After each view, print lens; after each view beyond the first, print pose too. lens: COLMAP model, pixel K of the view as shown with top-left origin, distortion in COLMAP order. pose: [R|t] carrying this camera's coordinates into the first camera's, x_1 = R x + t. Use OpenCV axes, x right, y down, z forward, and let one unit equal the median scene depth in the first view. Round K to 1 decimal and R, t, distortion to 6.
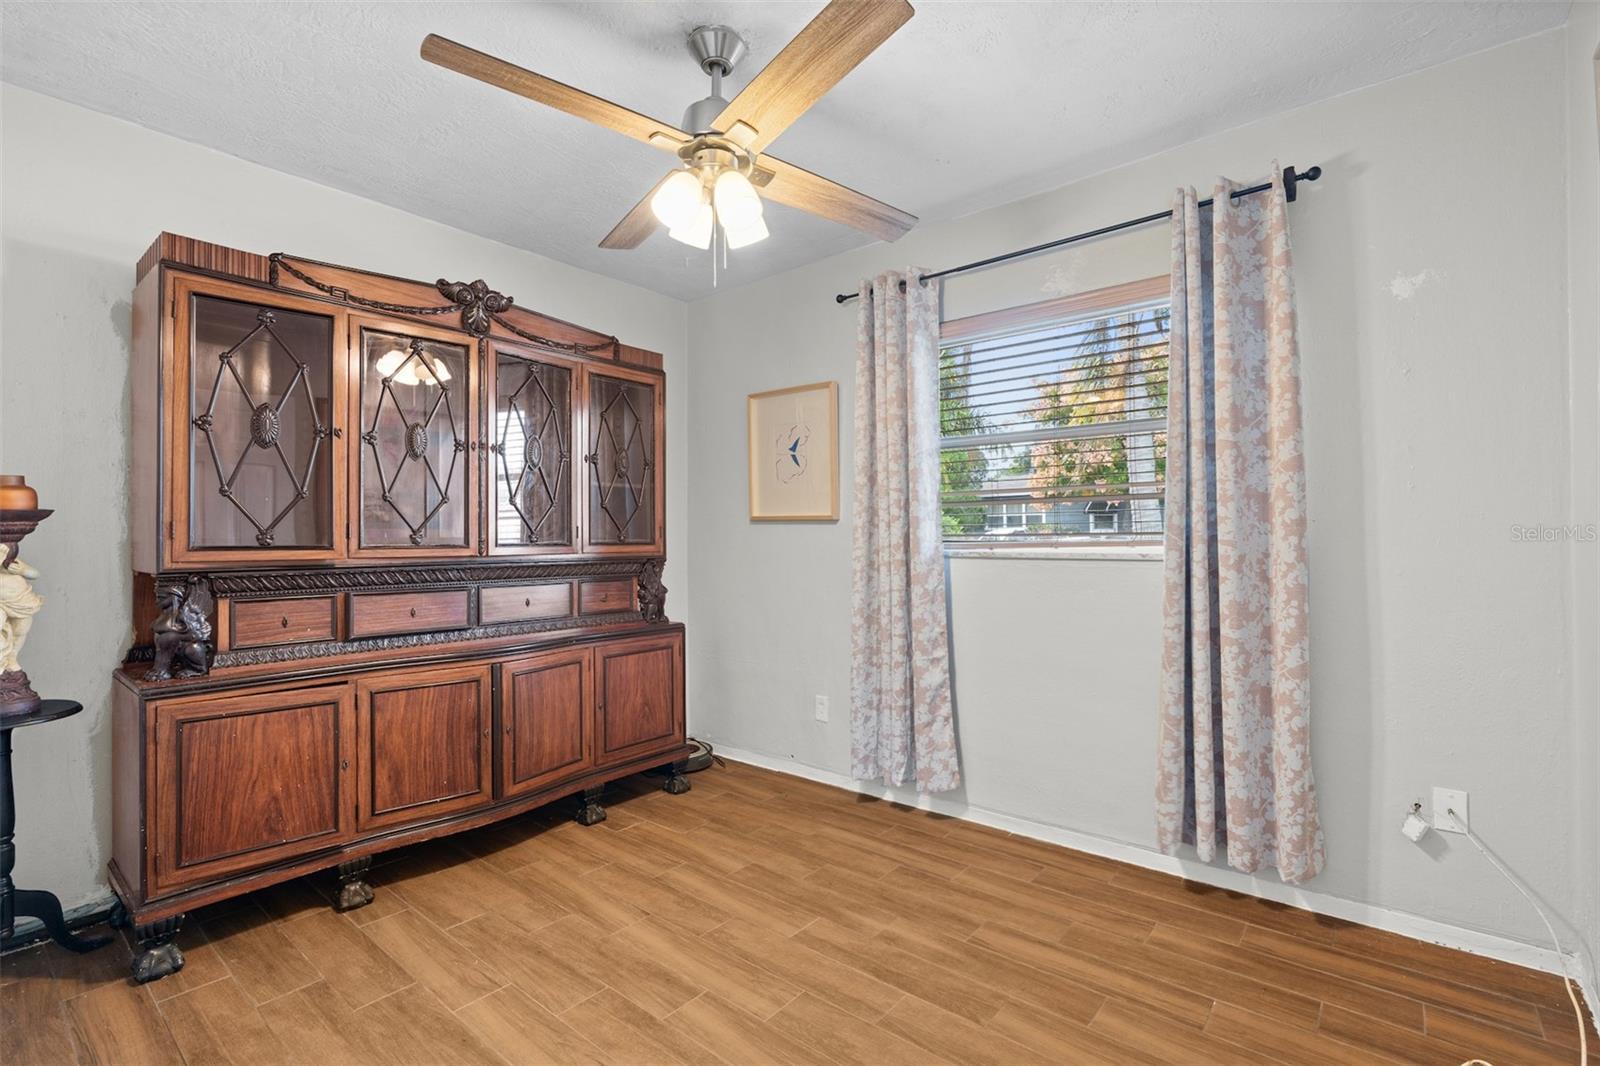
lens RADIAL K [[725.4, 0, 801.8], [0, 725.4, 532.2], [0, 0, 1]] dist [-0.009650, 0.004143]
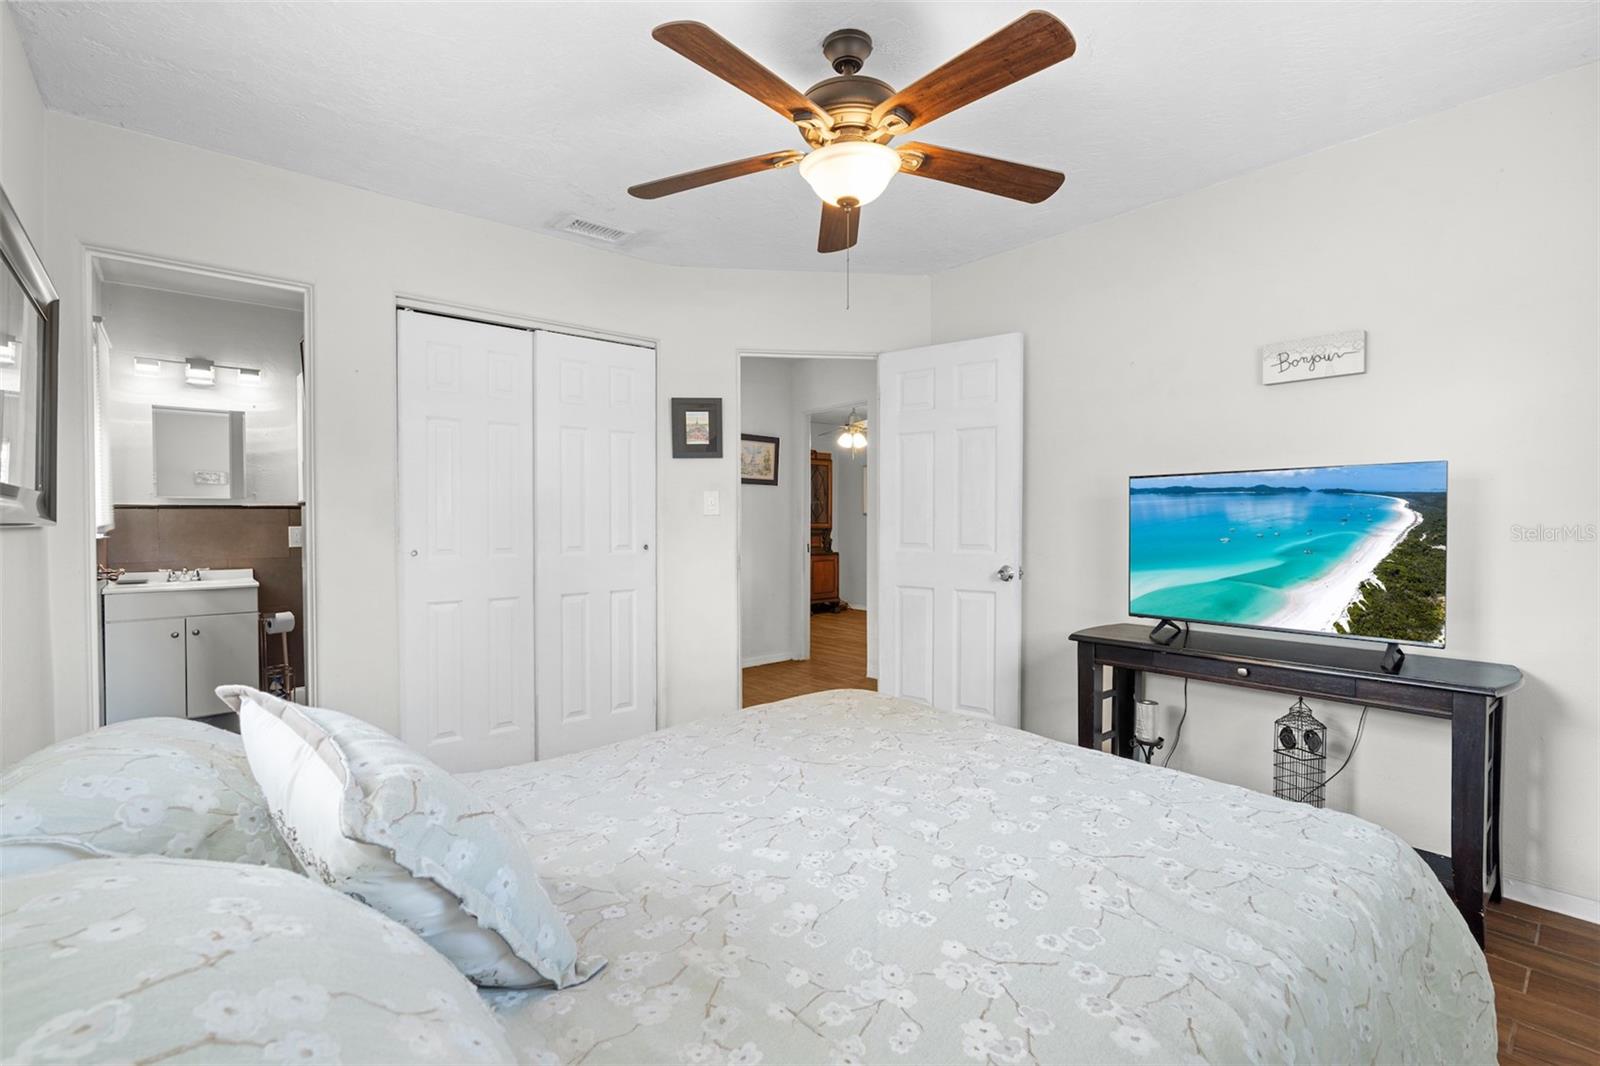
lens RADIAL K [[725.4, 0, 795.2], [0, 725.4, 533.0], [0, 0, 1]] dist [-0.009650, 0.004143]
pose [[0.984155, 0.004509, -0.177252, 0.164423], [-0.000305, 0.999718, 0.023739, -0.012691], [0.177309, -0.023309, 0.983879, -1.745194]]
